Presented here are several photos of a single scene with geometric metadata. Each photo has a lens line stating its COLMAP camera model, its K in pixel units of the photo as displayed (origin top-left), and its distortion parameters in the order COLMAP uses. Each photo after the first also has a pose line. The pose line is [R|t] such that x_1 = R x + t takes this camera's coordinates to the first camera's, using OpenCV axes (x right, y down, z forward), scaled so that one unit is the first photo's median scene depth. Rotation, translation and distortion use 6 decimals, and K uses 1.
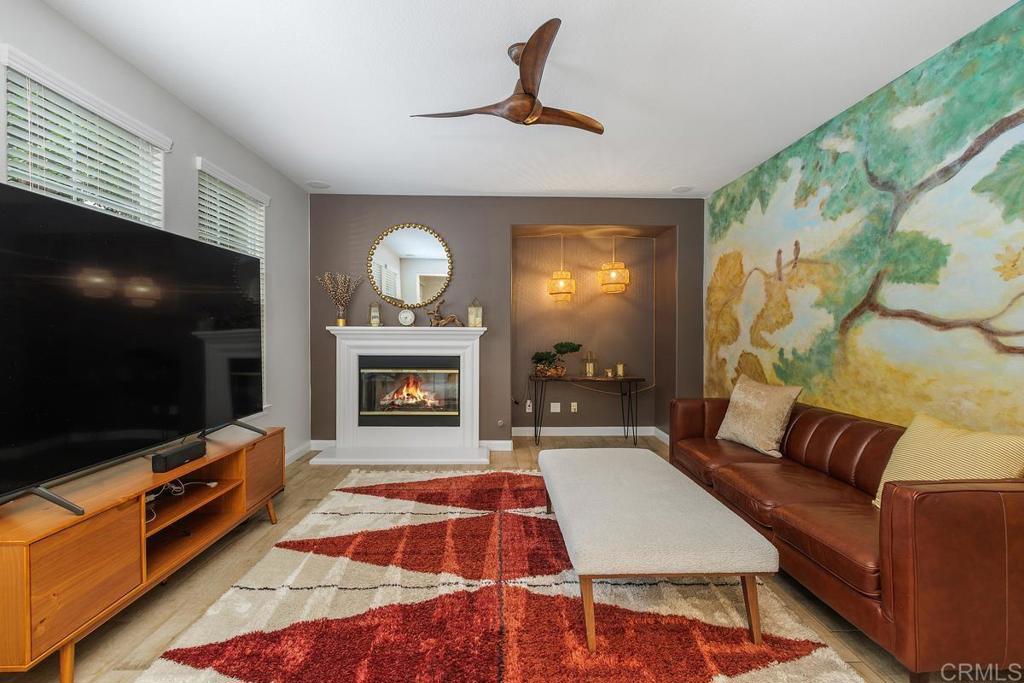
lens RADIAL K [[466.2, 0, 507.5], [0, 466.2, 336.1], [0, 0, 1]] dist [-0.000033, -0.000654]
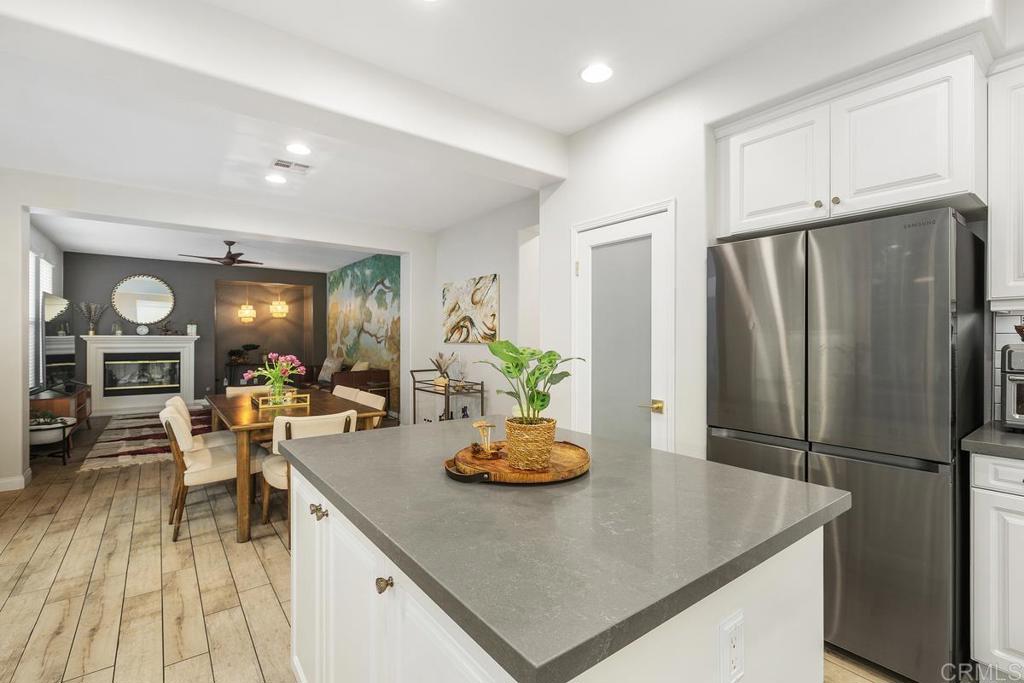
lens RADIAL K [[466.2, 0, 514.4], [0, 466.2, 337.0], [0, 0, 1]] dist [-0.000033, -0.000654]
pose [[0.810199, -0.001193, 0.586154, -0.115676], [0.009253, 0.999899, -0.010754, 0.015947], [-0.586082, 0.014136, 0.810128, -1.192888]]
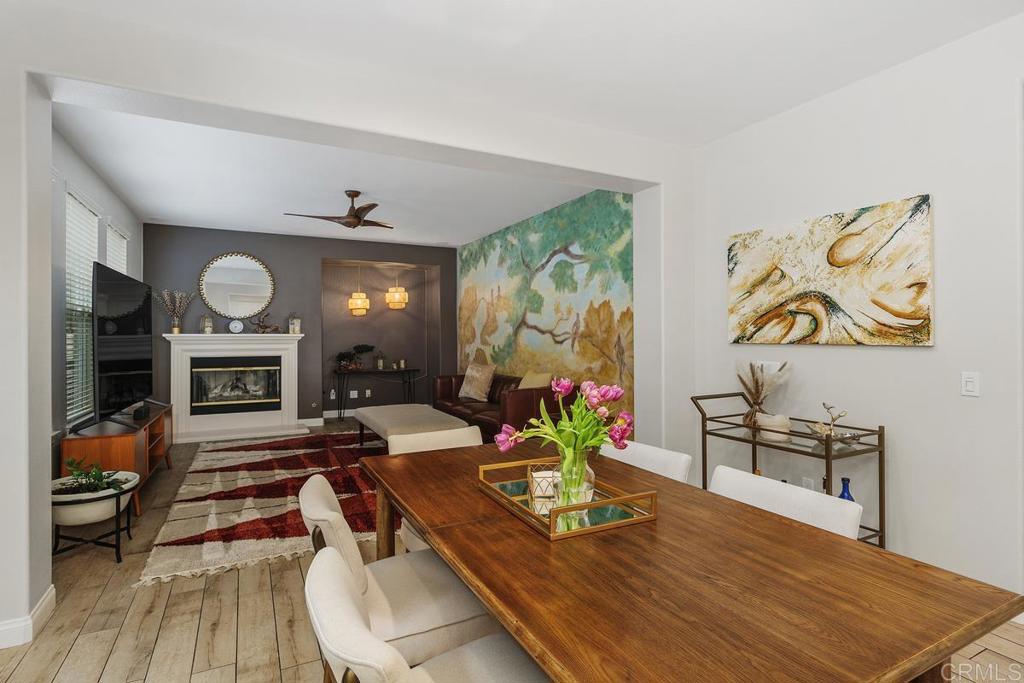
lens RADIAL K [[511.5, 0, 509.8], [0, 511.5, 332.7], [0, 0, 1]] dist [-0.006885, 0.001649]
pose [[0.900743, -0.004041, 0.434333, -0.151159], [0.012008, 0.999806, -0.015602, 0.007769], [-0.434186, 0.019269, 0.900617, -0.591118]]
